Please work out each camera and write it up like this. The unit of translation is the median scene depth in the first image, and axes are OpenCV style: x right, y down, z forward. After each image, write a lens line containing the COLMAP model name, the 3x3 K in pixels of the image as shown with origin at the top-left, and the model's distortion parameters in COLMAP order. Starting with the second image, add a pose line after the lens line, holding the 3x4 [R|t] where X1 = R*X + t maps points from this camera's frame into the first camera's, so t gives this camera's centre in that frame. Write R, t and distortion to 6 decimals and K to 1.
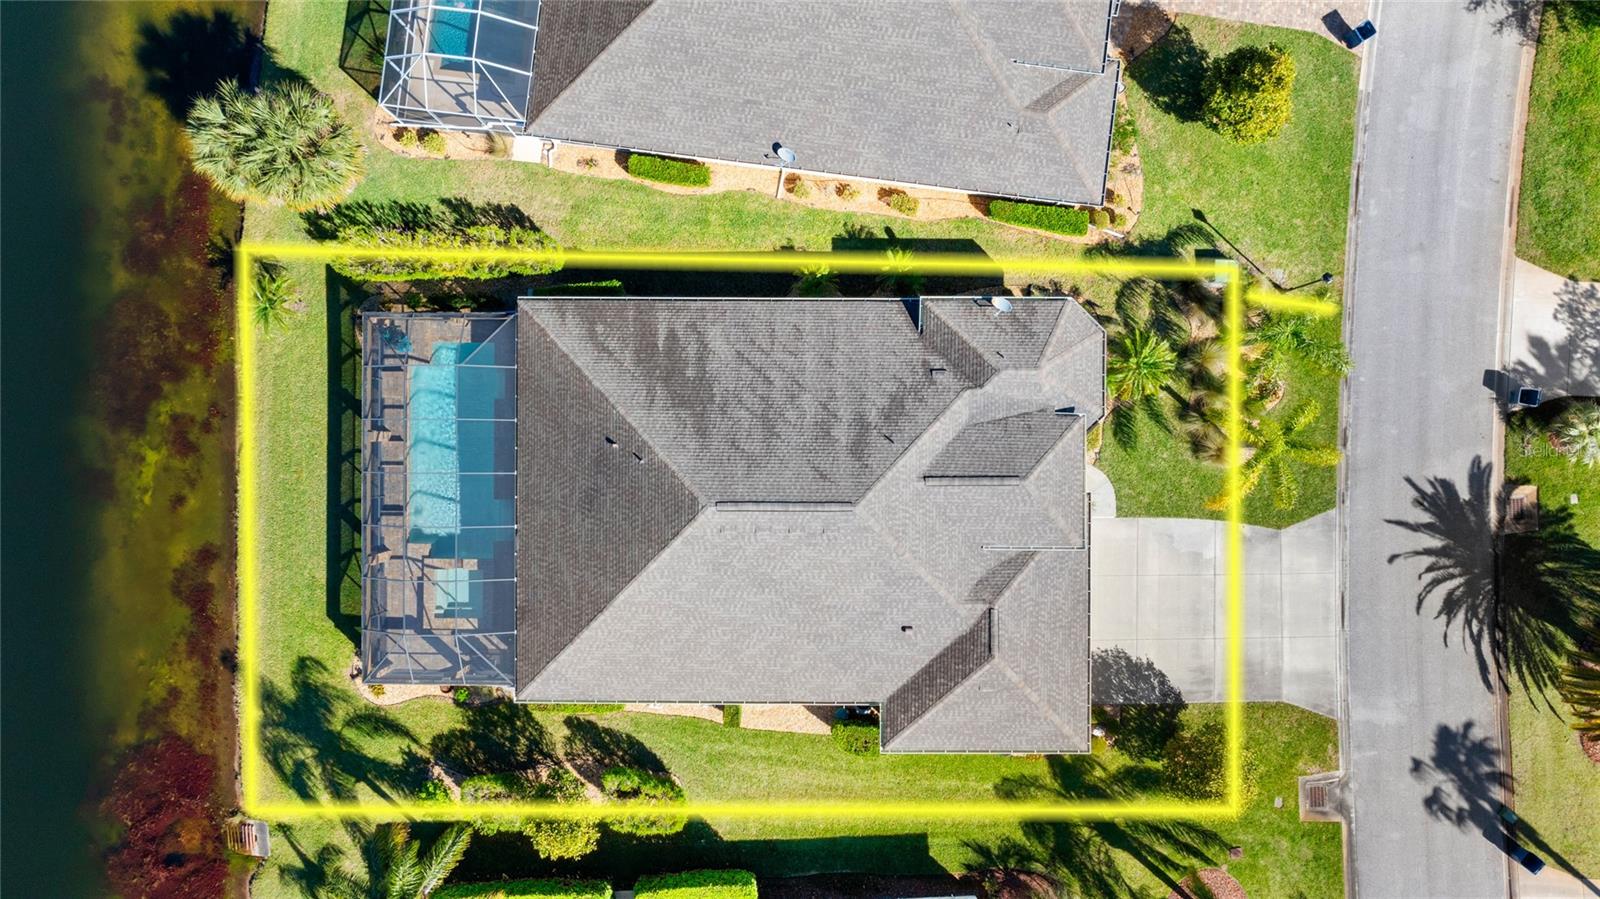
lens RADIAL K [[1150.1, 0, 810.1], [0, 1150.1, 451.1], [0, 0, 1]] dist [-0.018184, 0.000571]
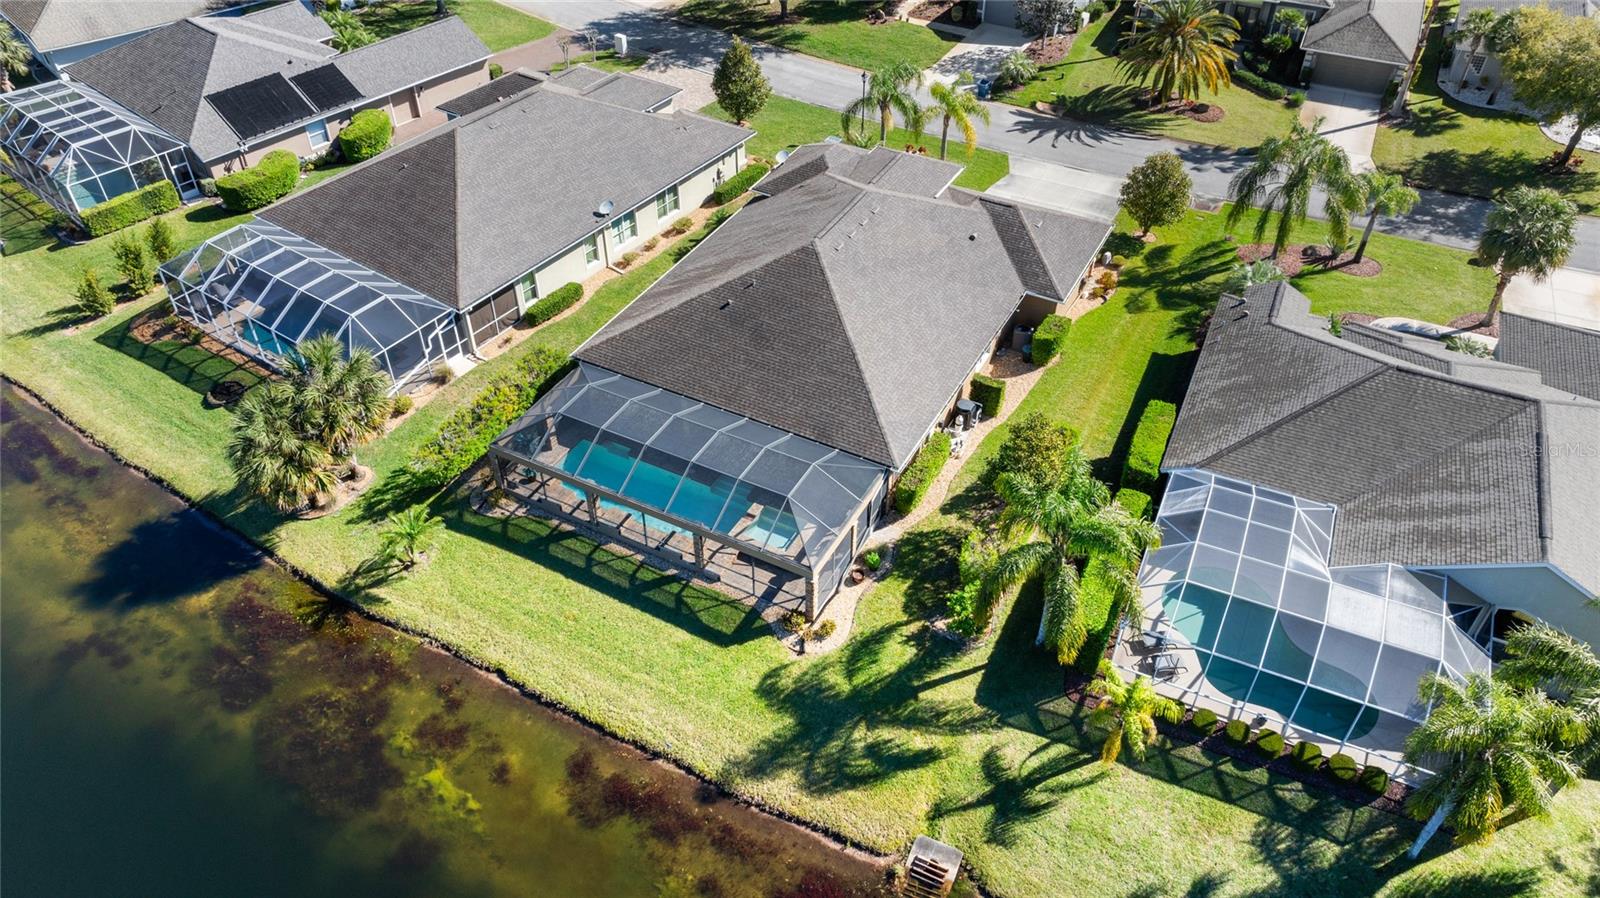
lens RADIAL K [[1150.1, 0, 810.1], [0, 1150.1, 450.6], [0, 0, 1]] dist [-0.018184, 0.000571]
pose [[0.461489, -0.571554, 0.678494, -0.892567], [0.887086, 0.288419, -0.360406, 0.468555], [0.010301, 0.768206, 0.640120, 0.336260]]
